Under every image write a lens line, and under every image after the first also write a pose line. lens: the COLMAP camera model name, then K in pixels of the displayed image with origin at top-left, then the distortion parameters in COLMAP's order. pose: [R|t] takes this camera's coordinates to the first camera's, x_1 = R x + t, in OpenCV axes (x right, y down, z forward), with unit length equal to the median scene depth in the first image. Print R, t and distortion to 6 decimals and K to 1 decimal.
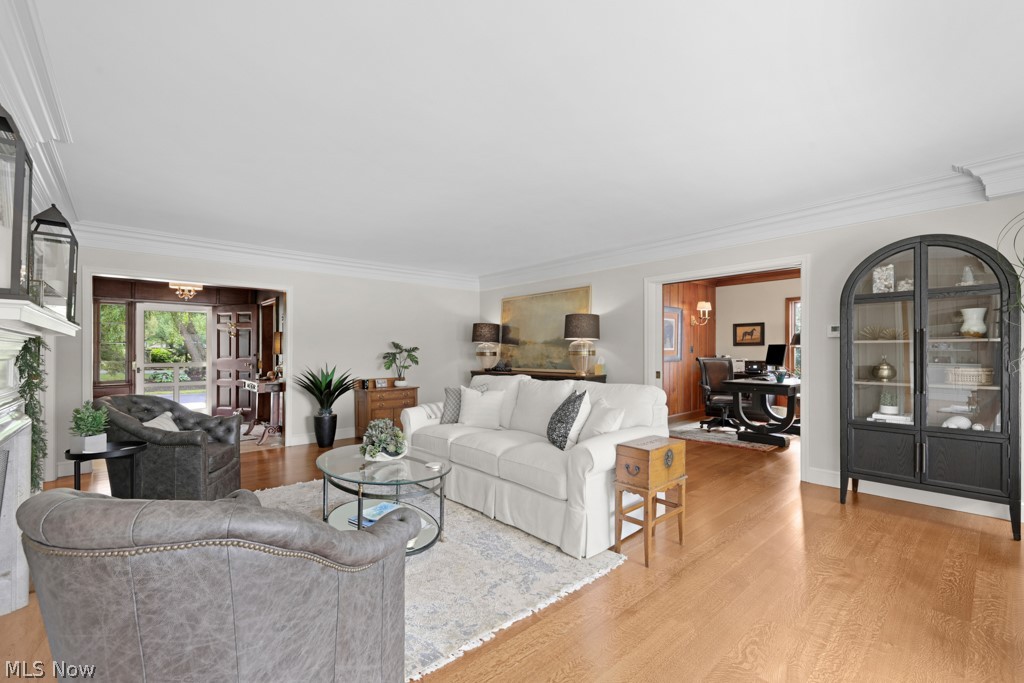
lens RADIAL K [[432.8, 0, 507.4], [0, 432.8, 349.4], [0, 0, 1]] dist [-0.003302, -0.000353]
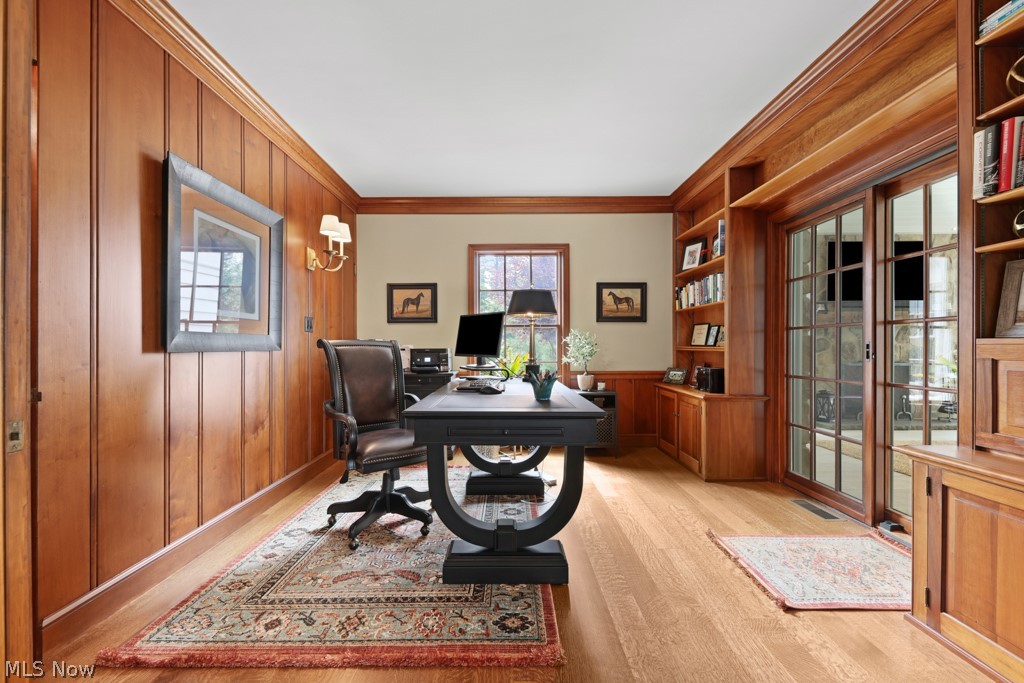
lens RADIAL K [[419.0, 0, 509.8], [0, 419.0, 348.7], [0, 0, 1]] dist [0.000373, -0.000008]
pose [[0.675216, -0.003964, 0.737609, 0.247671], [-0.002149, 0.999971, 0.007341, 0.022054], [-0.737617, -0.006542, 0.675188, 0.555866]]
